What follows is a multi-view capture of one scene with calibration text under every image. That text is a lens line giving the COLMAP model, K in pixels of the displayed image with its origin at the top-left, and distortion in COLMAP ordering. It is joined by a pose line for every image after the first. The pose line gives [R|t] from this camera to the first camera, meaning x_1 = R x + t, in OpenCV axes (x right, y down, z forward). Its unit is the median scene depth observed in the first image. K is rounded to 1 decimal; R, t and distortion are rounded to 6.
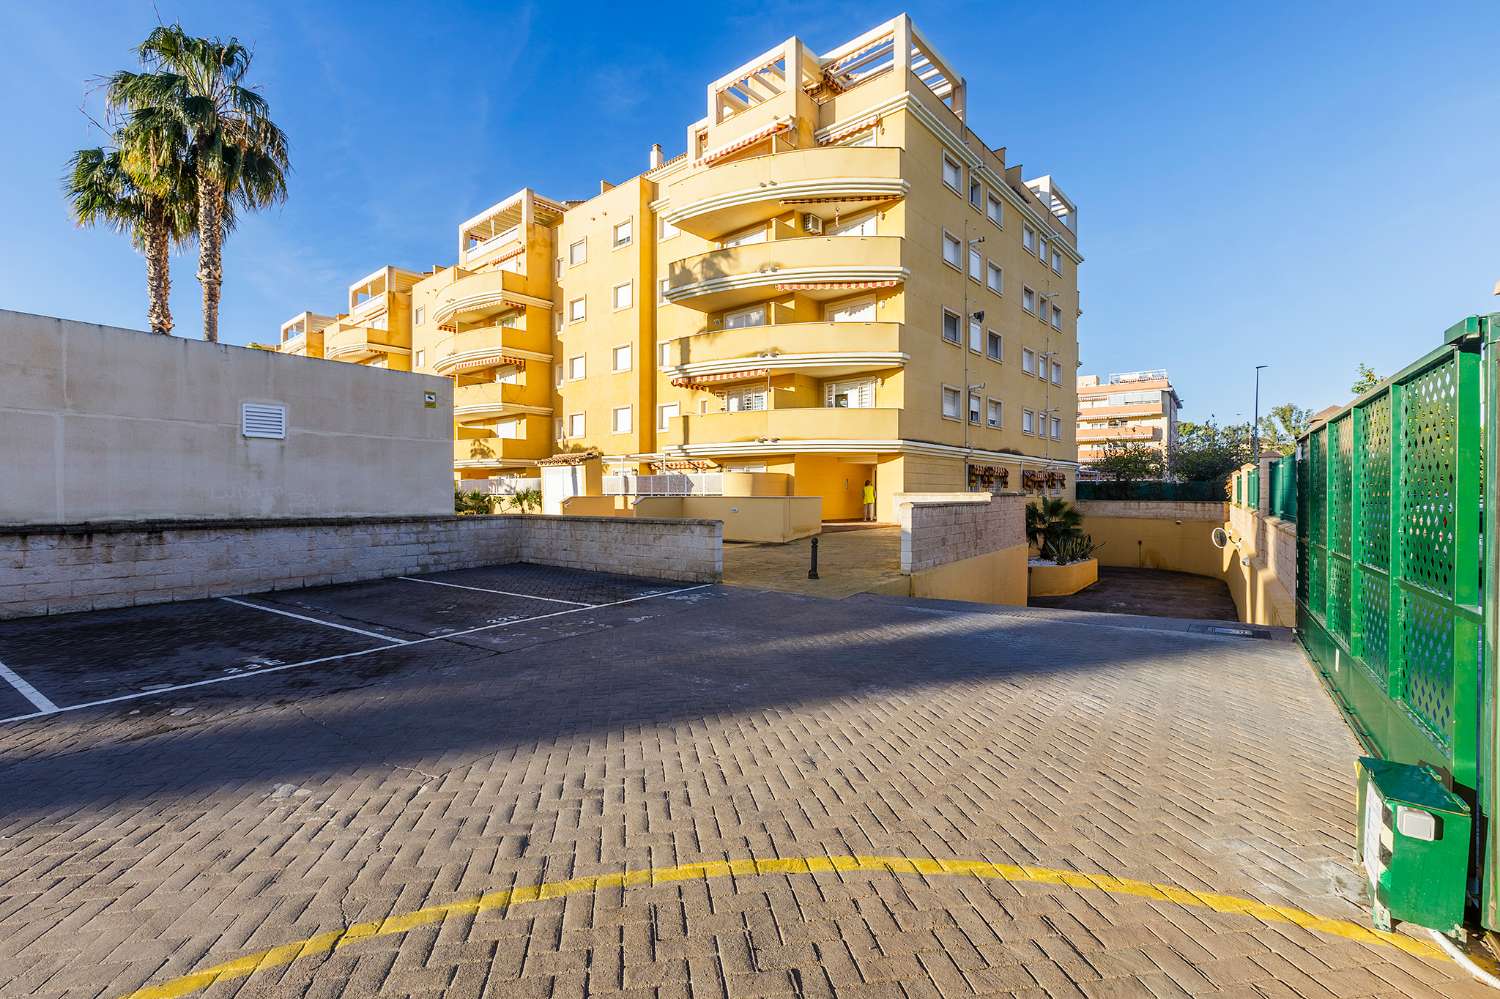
lens RADIAL K [[677.0, 0, 750.0], [0, 677.0, 499.5], [0, 0, 1]] dist [-0.001138, -0.000057]
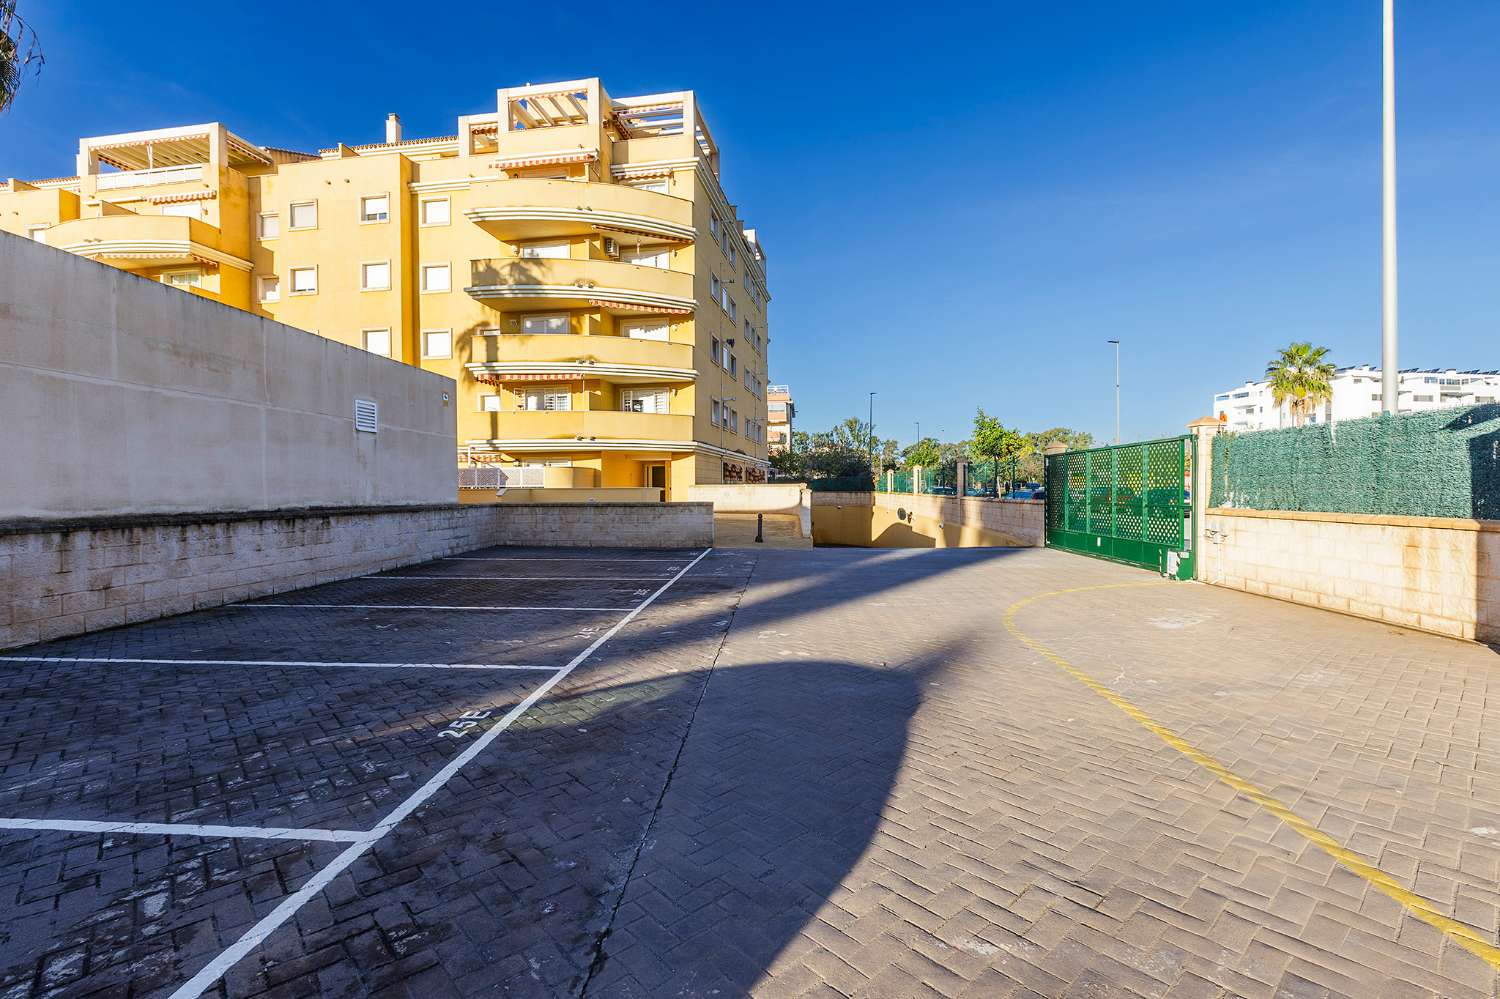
lens RADIAL K [[706.2, 0, 750.0], [0, 706.2, 499.5], [0, 0, 1]] dist [0.001803, 0.000261]
pose [[0.847737, -0.013820, 0.530237, -0.347377], [0.011209, 0.999904, 0.008141, 0.006736], [-0.530298, -0.000958, 0.847811, -0.125247]]
